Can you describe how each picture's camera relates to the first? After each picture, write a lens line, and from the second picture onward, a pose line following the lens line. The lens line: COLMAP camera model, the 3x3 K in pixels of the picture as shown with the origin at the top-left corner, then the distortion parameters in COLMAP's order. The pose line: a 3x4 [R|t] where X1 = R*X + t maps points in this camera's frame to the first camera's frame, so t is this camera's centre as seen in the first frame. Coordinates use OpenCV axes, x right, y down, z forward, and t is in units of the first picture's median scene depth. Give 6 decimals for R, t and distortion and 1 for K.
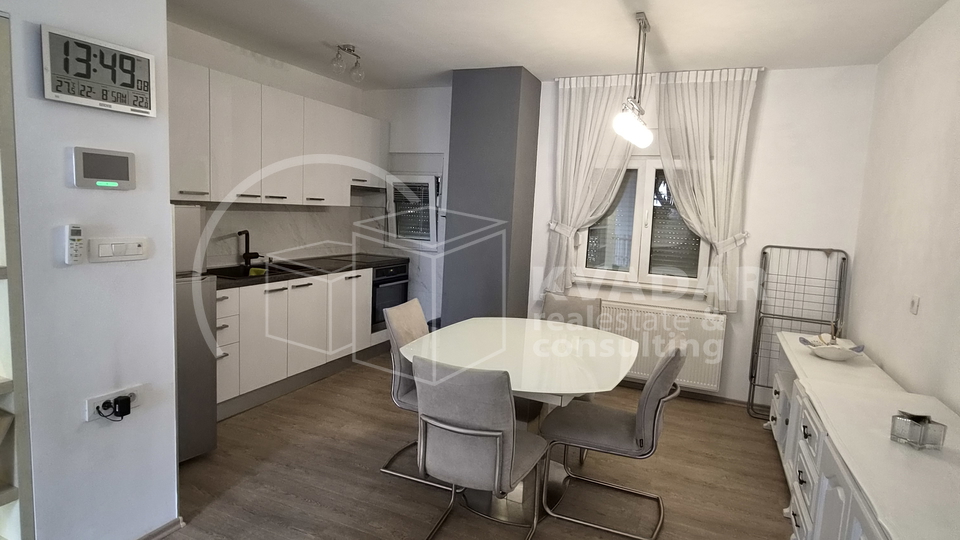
lens RADIAL K [[530.1, 0, 482.1], [0, 530.1, 270.4], [0, 0, 1]] dist [-0.004735, 0.002351]
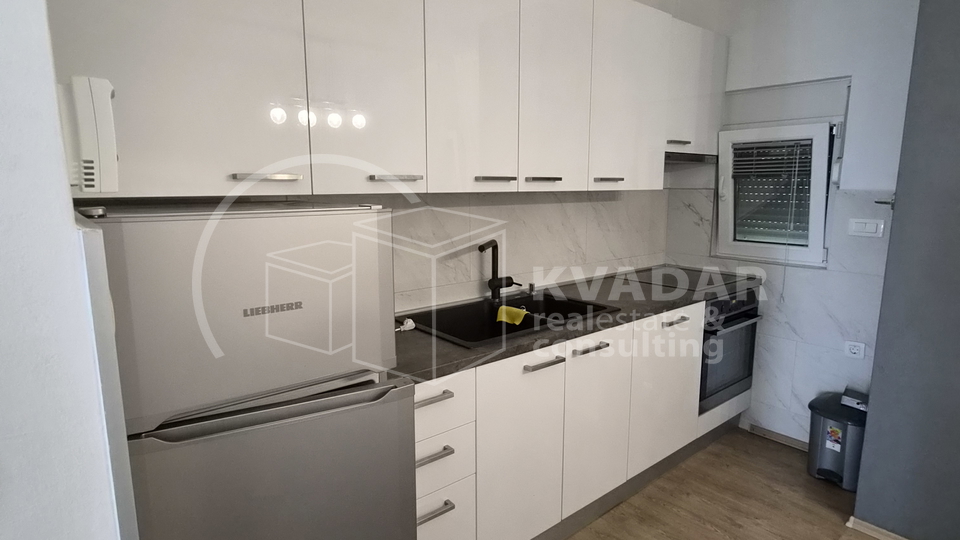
lens RADIAL K [[530.1, 0, 481.3], [0, 530.1, 269.8], [0, 0, 1]] dist [-0.004735, 0.002351]
pose [[0.895222, 0.018671, -0.445229, -0.269229], [-0.005328, 0.999499, 0.031202, -0.082132], [0.445588, -0.025560, 0.894873, 0.642680]]
